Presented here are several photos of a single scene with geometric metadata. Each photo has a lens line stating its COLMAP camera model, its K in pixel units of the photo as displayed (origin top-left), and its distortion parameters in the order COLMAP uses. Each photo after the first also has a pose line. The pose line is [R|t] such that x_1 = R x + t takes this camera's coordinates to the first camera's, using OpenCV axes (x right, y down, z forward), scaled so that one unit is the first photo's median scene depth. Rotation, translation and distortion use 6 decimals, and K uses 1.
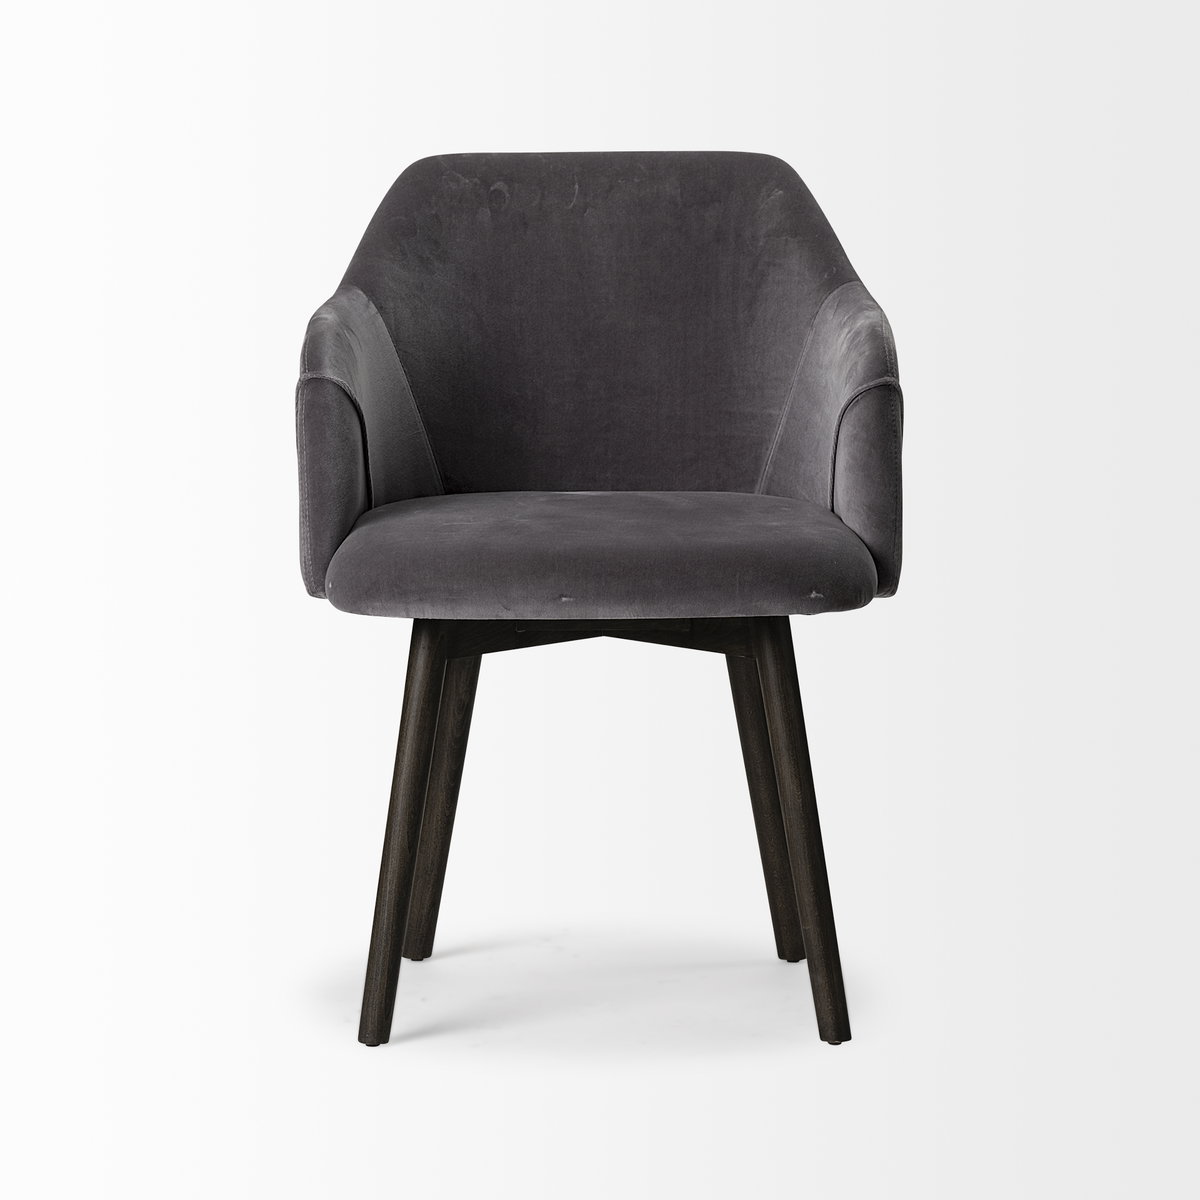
lens RADIAL K [[7878.9, 0, 600.1], [0, 7878.9, 600.2], [0, 0, 1]] dist [-0.433558, 0.000000]
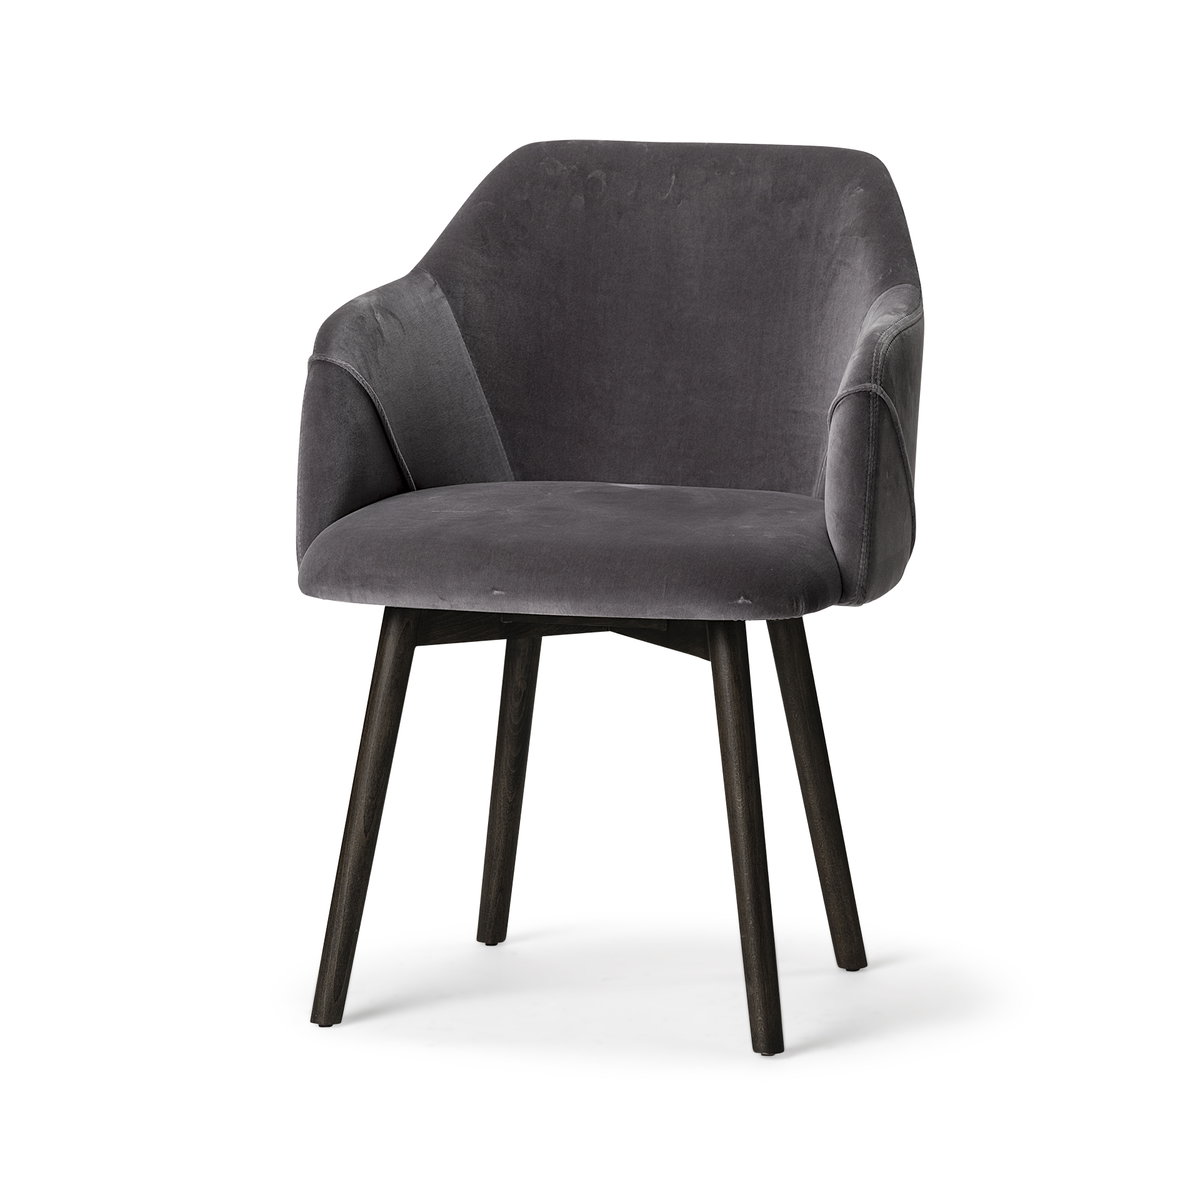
lens RADIAL K [[7878.9, 0, 599.9], [0, 7878.9, 600.2], [0, 0, 1]] dist [-0.433558, 0.000000]
pose [[0.949296, 0.050796, -0.310253, 0.301135], [-0.047544, 0.998706, 0.018039, -0.016854], [0.310768, -0.002373, 0.950483, 0.053395]]
